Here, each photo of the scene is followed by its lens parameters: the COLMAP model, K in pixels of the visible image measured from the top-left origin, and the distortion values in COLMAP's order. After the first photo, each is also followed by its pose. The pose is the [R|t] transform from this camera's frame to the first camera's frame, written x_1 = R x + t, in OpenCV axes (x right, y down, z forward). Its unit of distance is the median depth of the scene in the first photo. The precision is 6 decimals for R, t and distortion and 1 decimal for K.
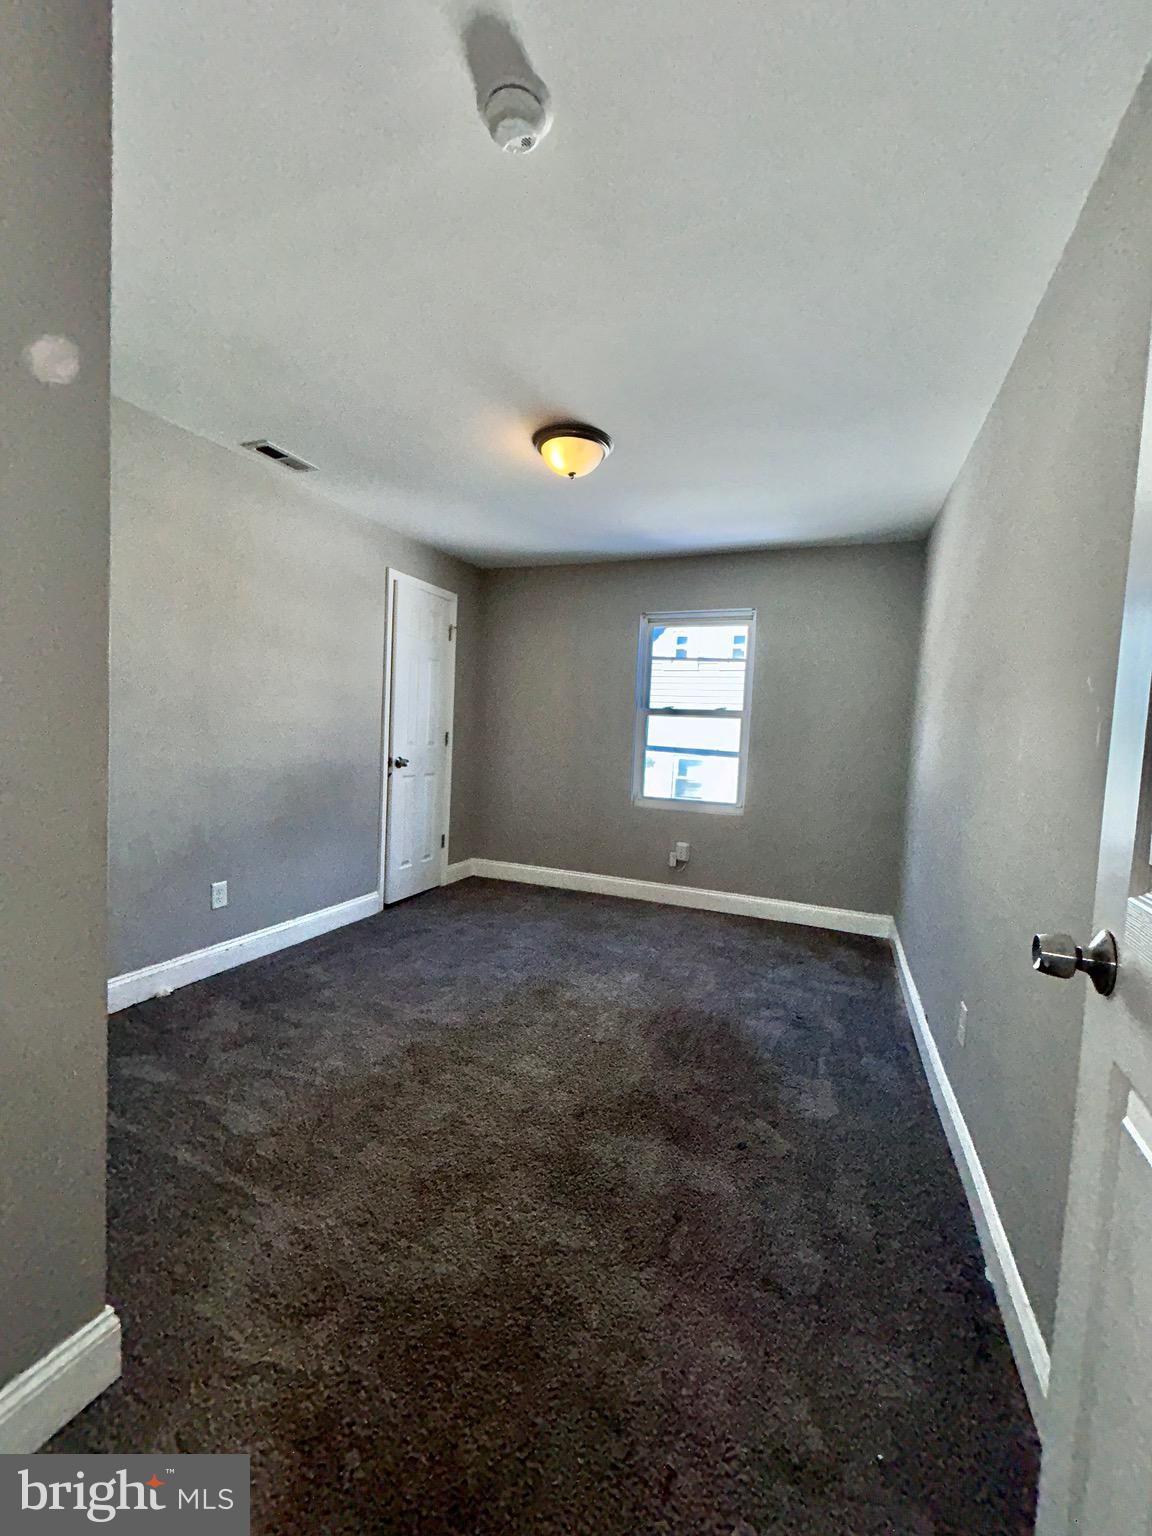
lens RADIAL K [[618.3, 0, 577.0], [0, 618.3, 769.2], [0, 0, 1]] dist [-0.000514, 0.000280]
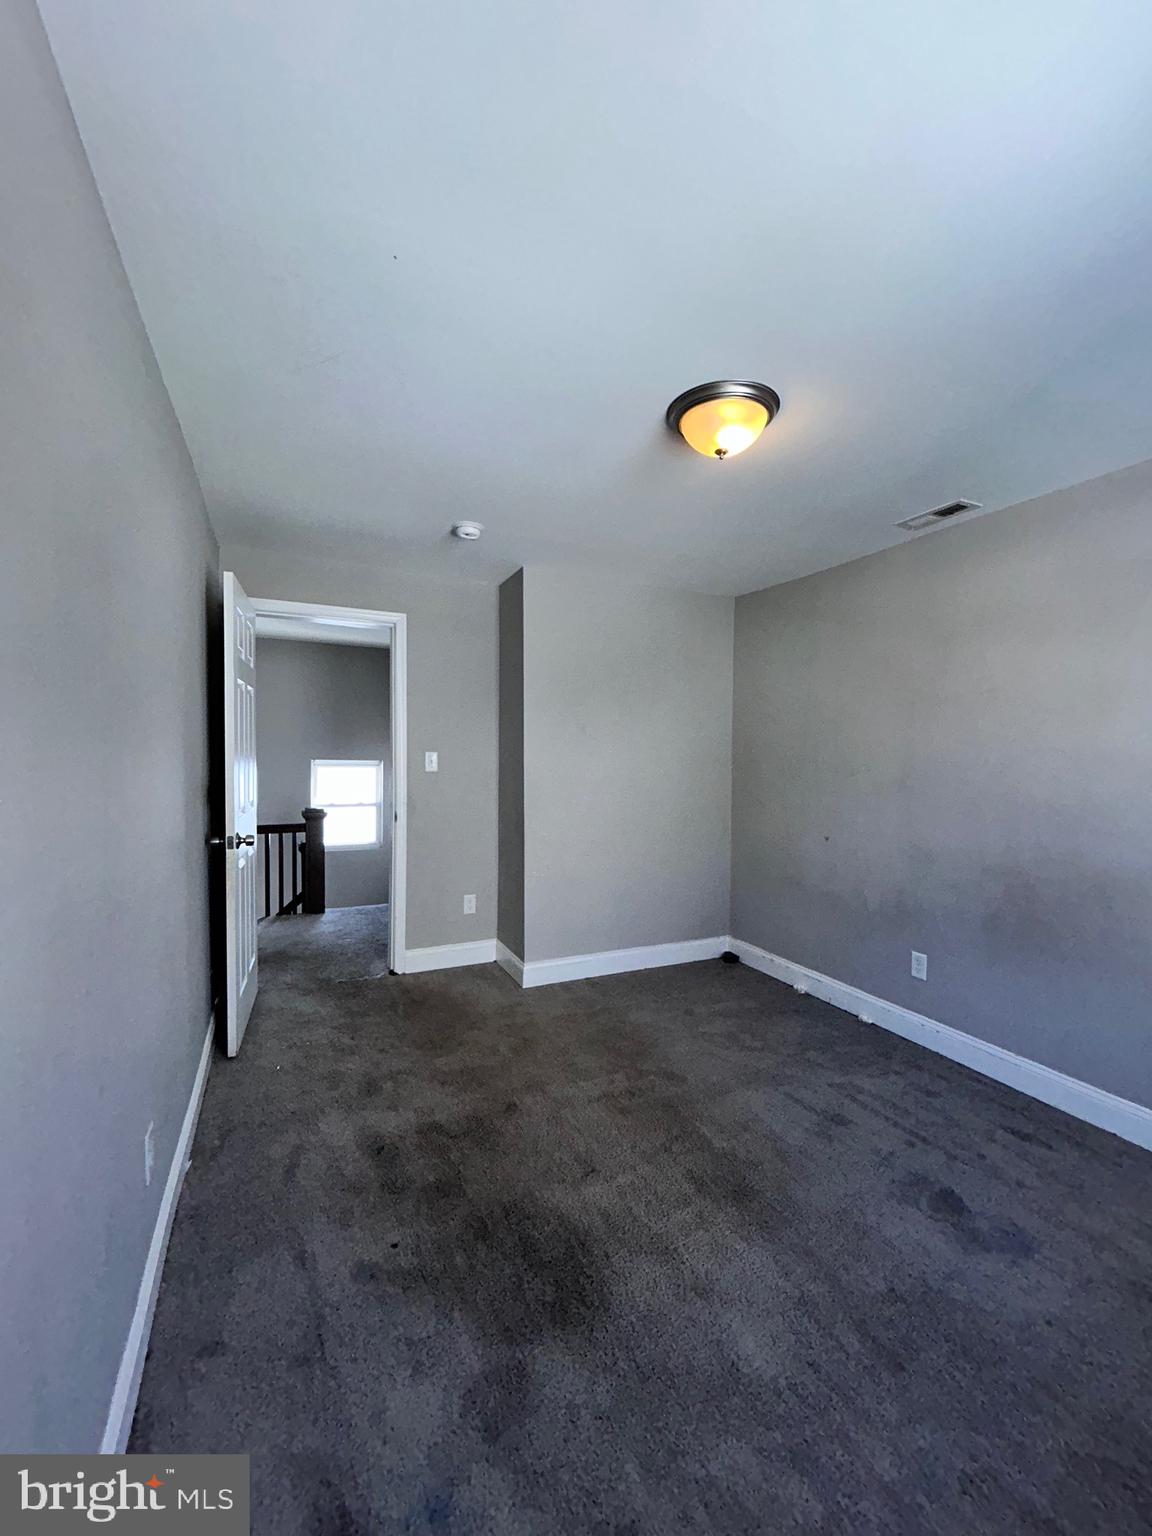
lens RADIAL K [[618.3, 0, 577.0], [0, 618.3, 769.2], [0, 0, 1]] dist [-0.000514, 0.000280]
pose [[-0.661317, -0.023411, -0.749741, 0.583265], [-0.094061, 0.994211, 0.051923, -0.121835], [0.744186, 0.104859, -0.659691, 1.260061]]
